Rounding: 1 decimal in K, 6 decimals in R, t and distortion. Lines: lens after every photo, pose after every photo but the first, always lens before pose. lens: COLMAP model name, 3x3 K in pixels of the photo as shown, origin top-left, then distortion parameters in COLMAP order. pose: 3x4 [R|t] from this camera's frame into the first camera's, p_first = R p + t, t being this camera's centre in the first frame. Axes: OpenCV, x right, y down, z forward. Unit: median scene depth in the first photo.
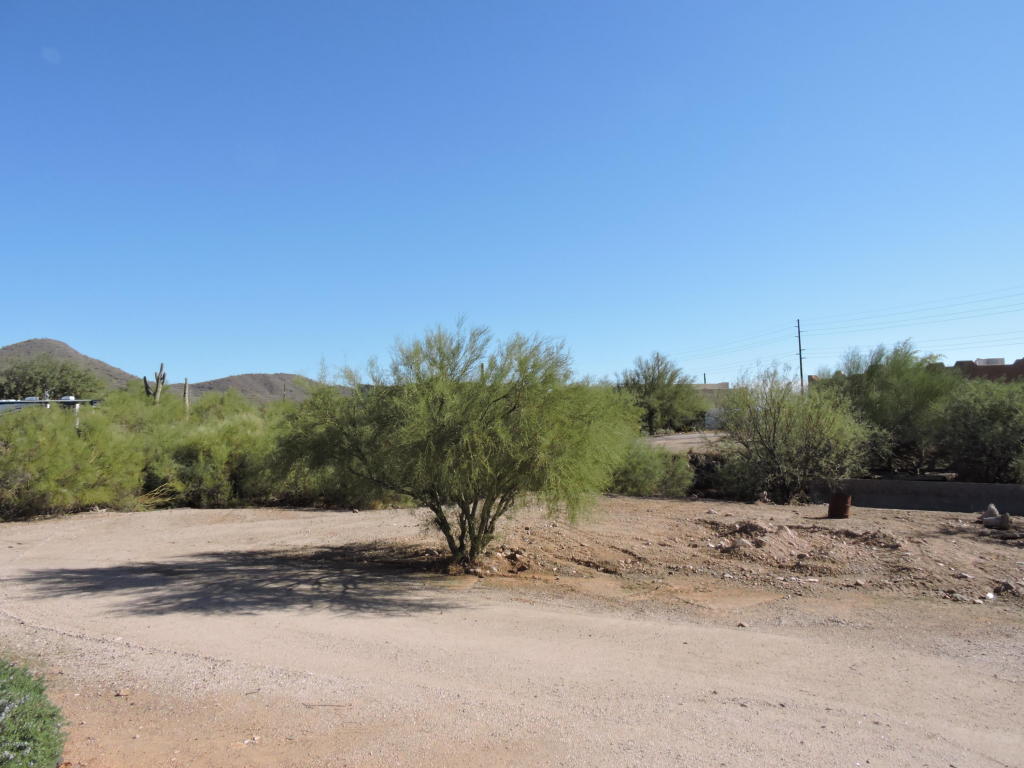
lens RADIAL K [[717.0, 0, 511.4], [0, 717.0, 392.8], [0, 0, 1]] dist [0.015753, 0.004516]
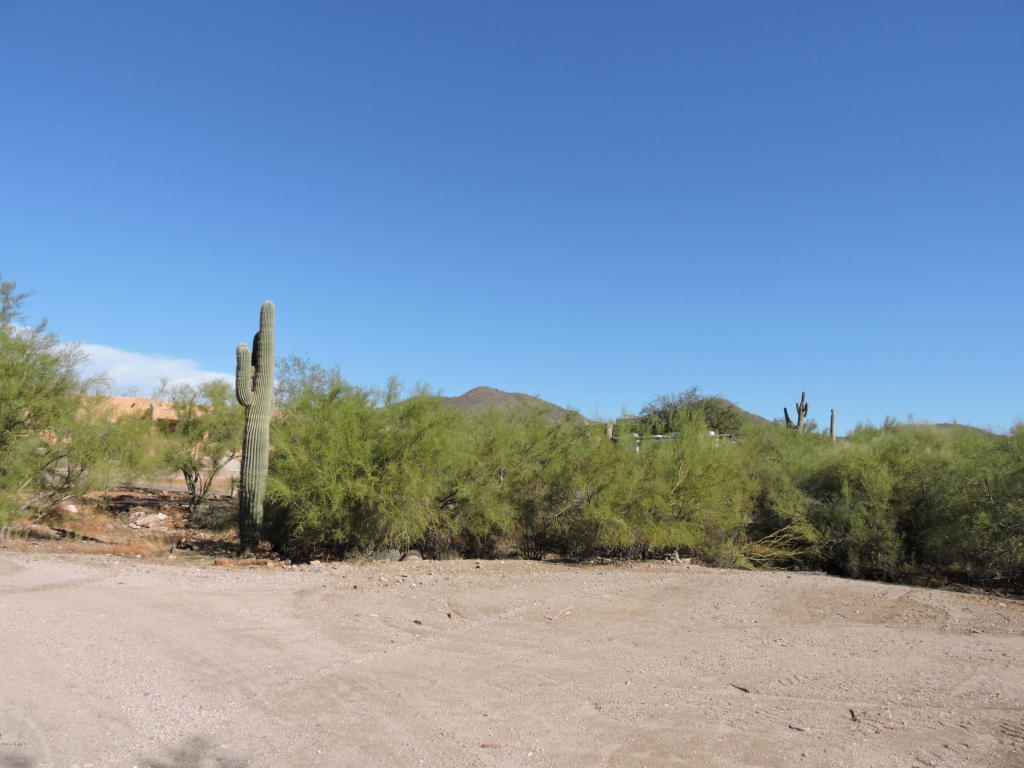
lens RADIAL K [[717.0, 0, 516.9], [0, 717.0, 392.5], [0, 0, 1]] dist [0.015753, 0.004516]
pose [[0.662653, -0.064704, -0.746127, -0.167285], [0.008345, 0.996837, -0.079034, 0.058009], [0.748880, 0.046145, 0.661097, 0.412431]]
